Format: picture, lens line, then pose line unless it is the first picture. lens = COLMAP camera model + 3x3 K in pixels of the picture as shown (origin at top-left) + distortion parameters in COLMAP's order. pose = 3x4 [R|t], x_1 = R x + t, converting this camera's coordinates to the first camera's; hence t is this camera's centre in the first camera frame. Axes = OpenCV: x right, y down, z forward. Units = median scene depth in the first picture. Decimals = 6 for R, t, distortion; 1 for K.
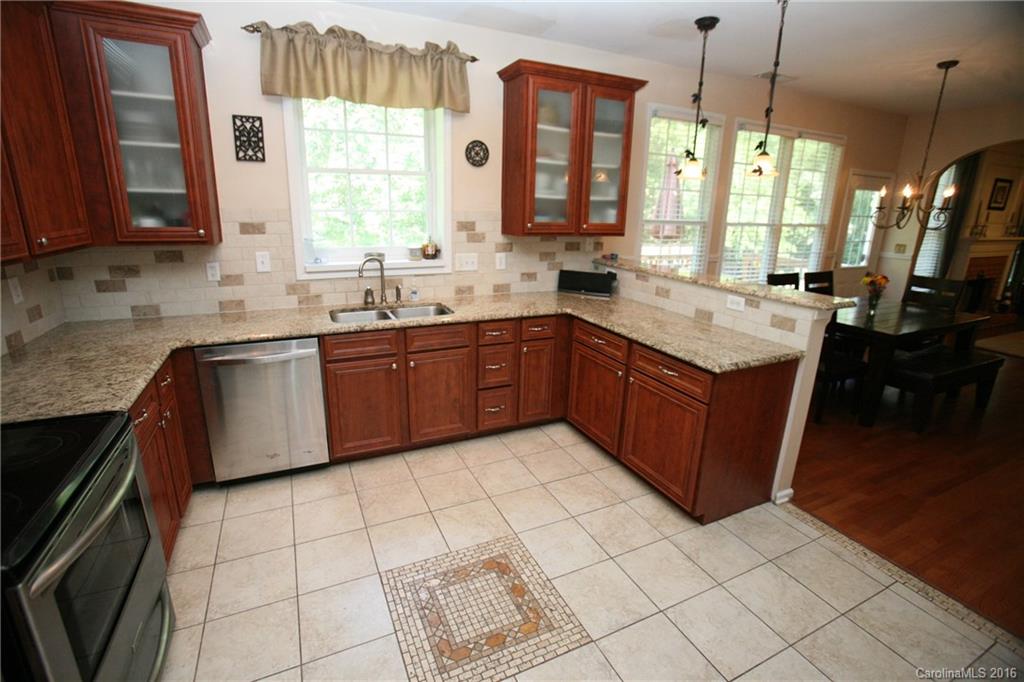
lens RADIAL K [[465.3, 0, 505.9], [0, 465.3, 338.1], [0, 0, 1]] dist [-0.030121, 0.004248]
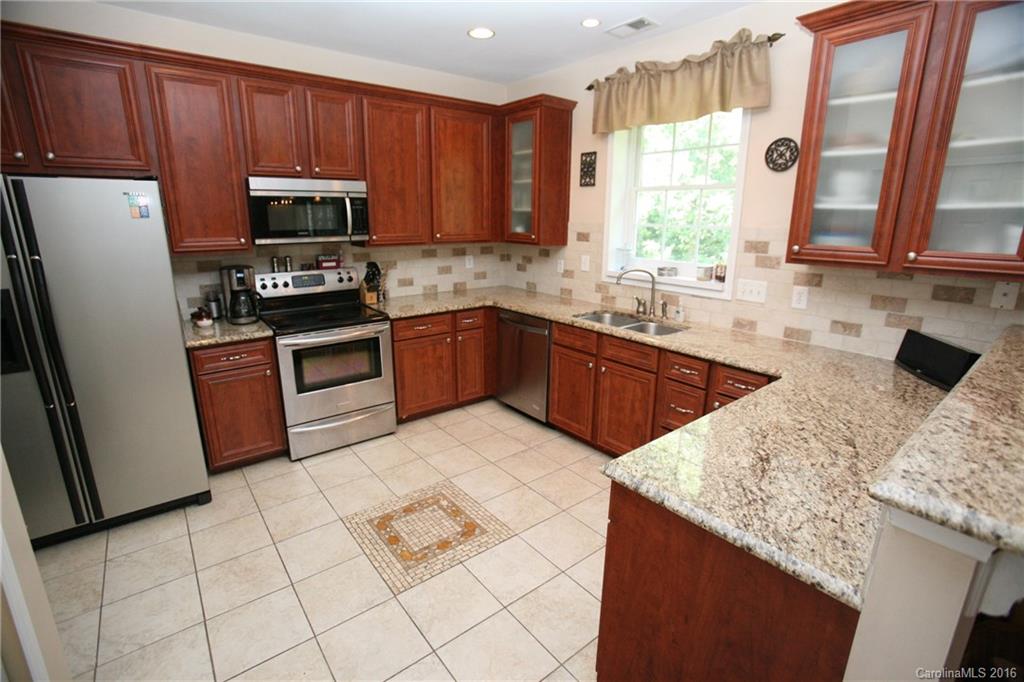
lens RADIAL K [[465.3, 0, 507.1], [0, 465.3, 337.0], [0, 0, 1]] dist [-0.030121, 0.004248]
pose [[0.249180, 0.227397, -0.941382, 0.661899], [-0.275606, 0.948501, 0.156164, -0.108470], [0.928413, 0.220538, 0.299020, 0.438323]]
